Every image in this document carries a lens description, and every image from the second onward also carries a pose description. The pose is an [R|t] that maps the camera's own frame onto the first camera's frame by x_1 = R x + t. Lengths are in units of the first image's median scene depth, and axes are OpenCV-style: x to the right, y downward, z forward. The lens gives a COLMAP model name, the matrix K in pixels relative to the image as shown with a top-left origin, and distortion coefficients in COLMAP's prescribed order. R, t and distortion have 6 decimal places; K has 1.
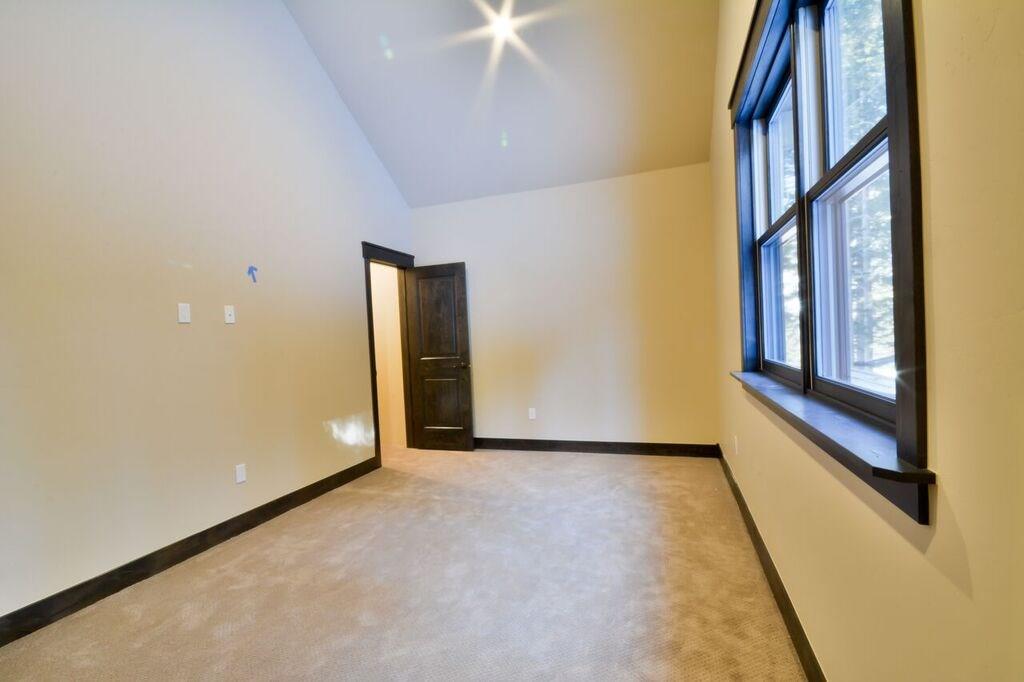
lens RADIAL K [[463.0, 0, 508.1], [0, 463.0, 345.1], [0, 0, 1]] dist [0.001913, 0.000254]
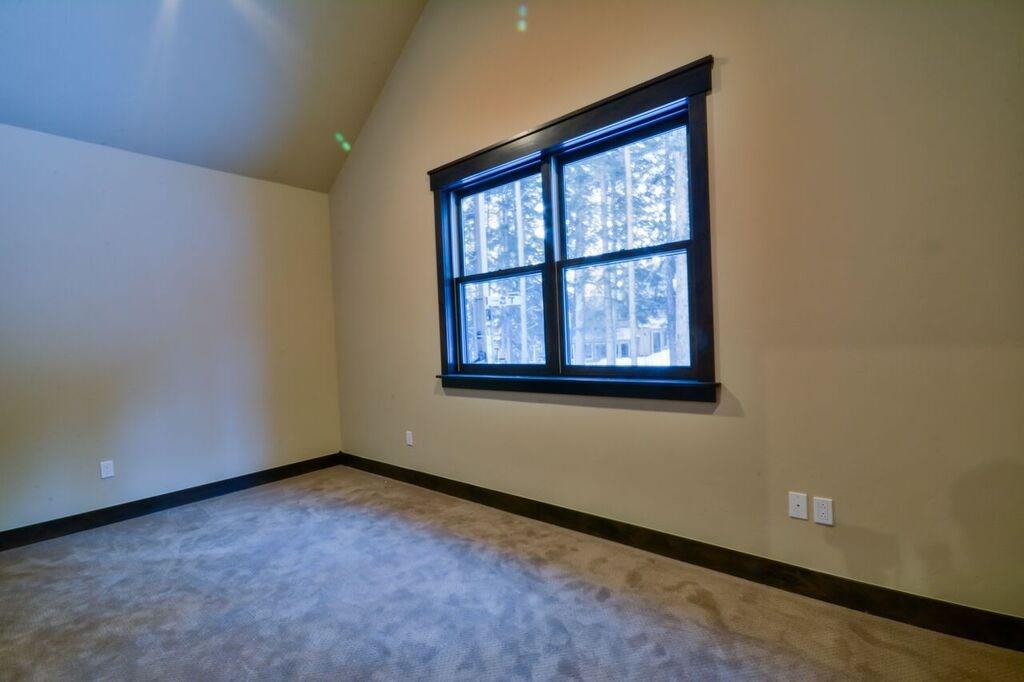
lens RADIAL K [[463.0, 0, 508.1], [0, 463.0, 345.1], [0, 0, 1]] dist [0.001913, 0.000254]
pose [[0.351929, 0.019183, 0.935830, -0.570949], [0.042032, 0.998458, -0.036273, 0.025629], [-0.935083, 0.052101, 0.350580, 0.312020]]
